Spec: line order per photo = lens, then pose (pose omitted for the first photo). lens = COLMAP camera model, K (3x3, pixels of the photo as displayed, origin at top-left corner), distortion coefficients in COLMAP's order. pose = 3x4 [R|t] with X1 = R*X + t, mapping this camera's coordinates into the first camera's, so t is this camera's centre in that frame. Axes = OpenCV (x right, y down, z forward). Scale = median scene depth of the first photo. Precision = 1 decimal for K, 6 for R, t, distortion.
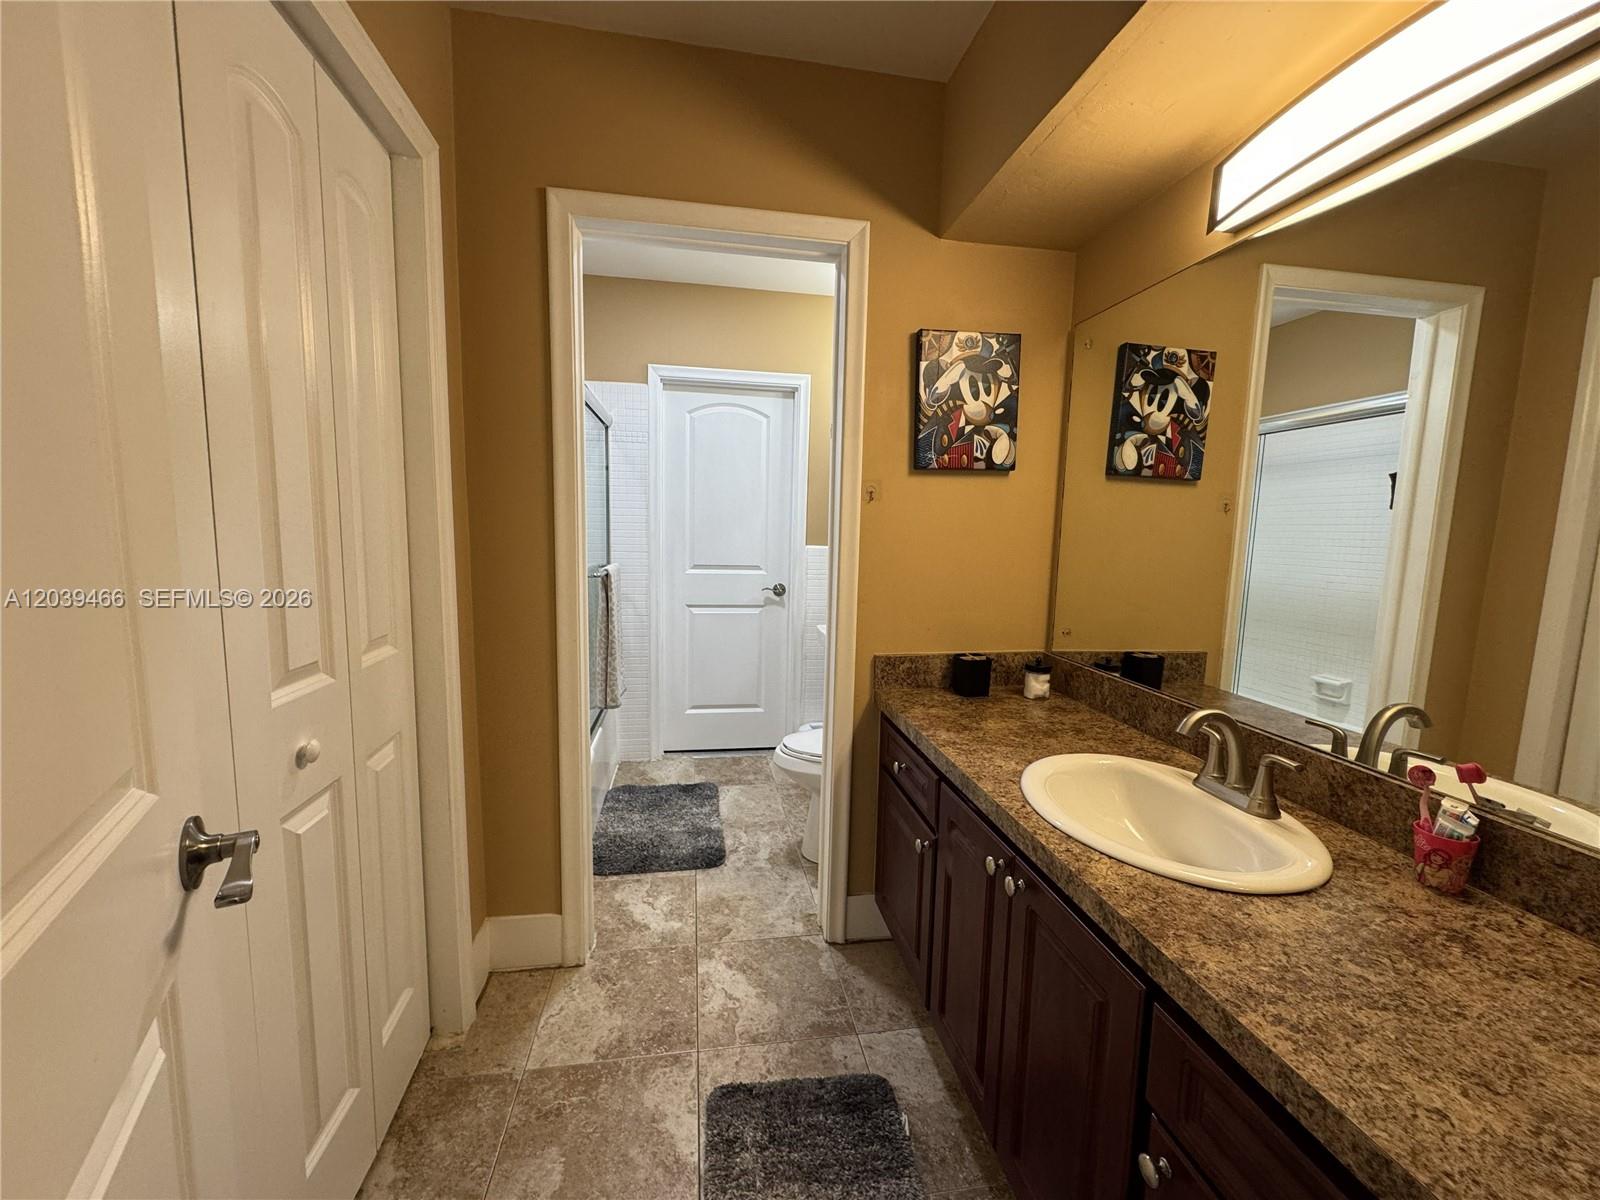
lens RADIAL K [[641.9, 0, 800.0], [0, 641.9, 600.0], [0, 0, 1]] dist [-0.001231, -0.000246]
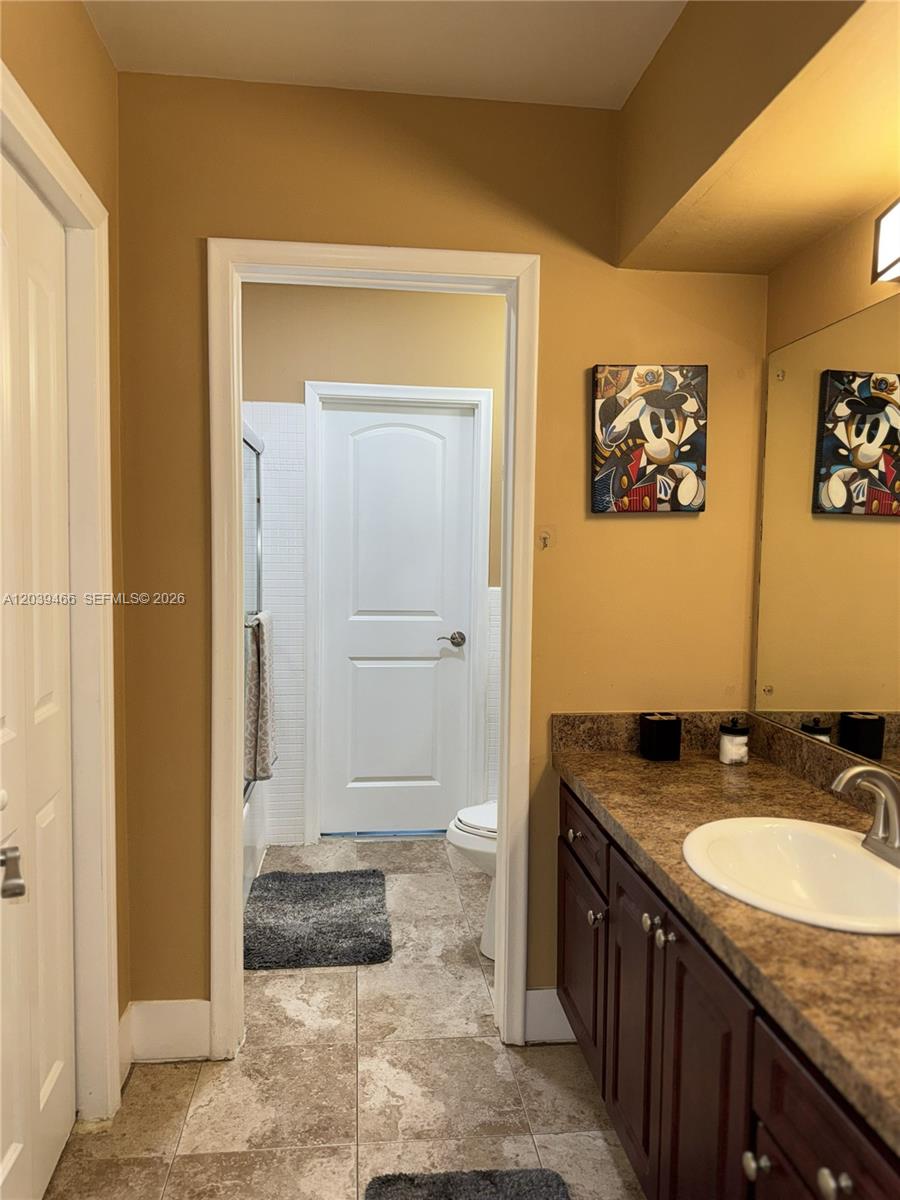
lens RADIAL K [[841.6, 0, 450.0], [0, 841.6, 600.0], [0, 0, 1]] dist [0.083276, -0.122097]
pose [[0.998399, -0.006429, -0.056193, 0.039244], [0.003199, 0.998348, -0.057369, -0.007730], [0.056469, 0.057097, 0.996770, -0.212023]]
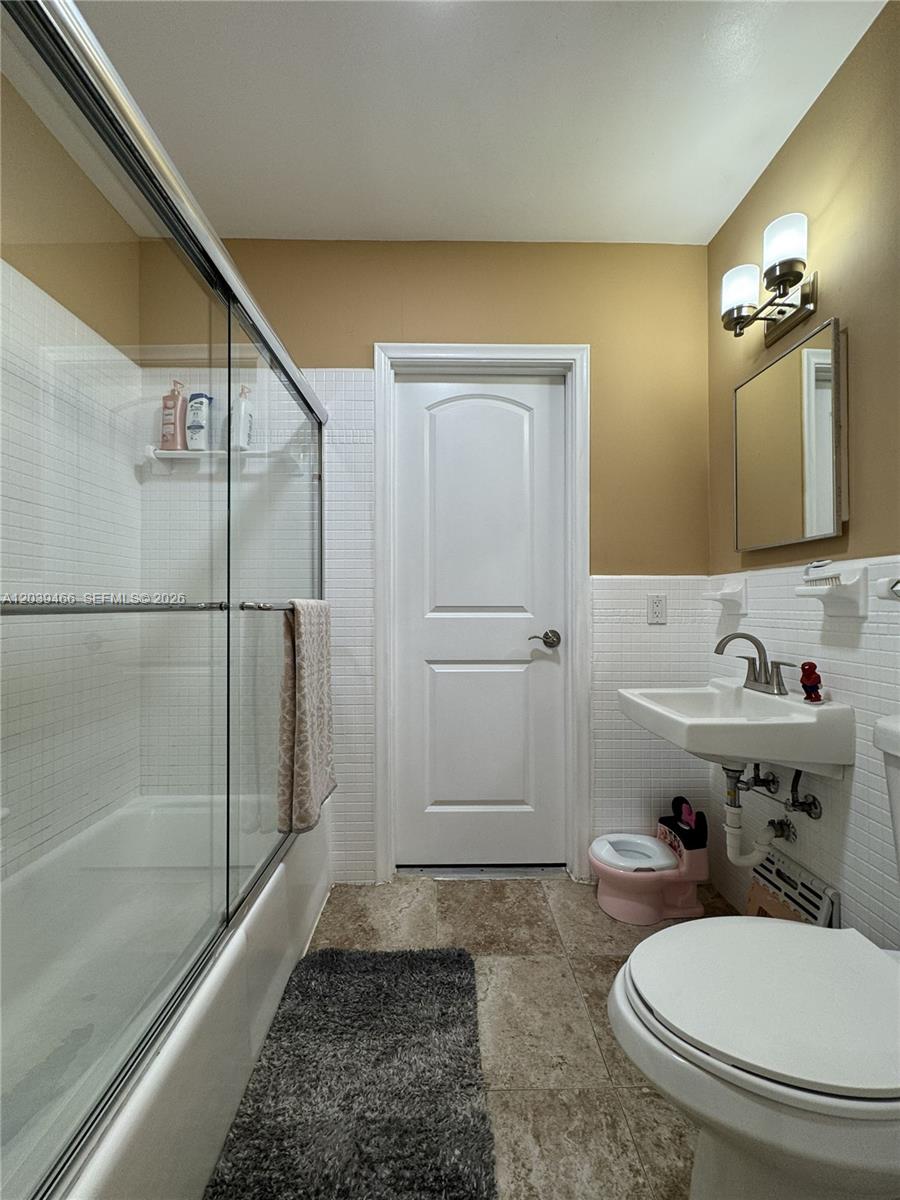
lens RADIAL K [[481.4, 0, 450.0], [0, 481.4, 600.0], [0, 0, 1]] dist [-0.001231, -0.000246]
pose [[0.988399, -0.027222, -0.149423, -0.124090], [0.008215, 0.991949, -0.126371, 0.016513], [0.151660, 0.123677, 0.980665, 0.867240]]
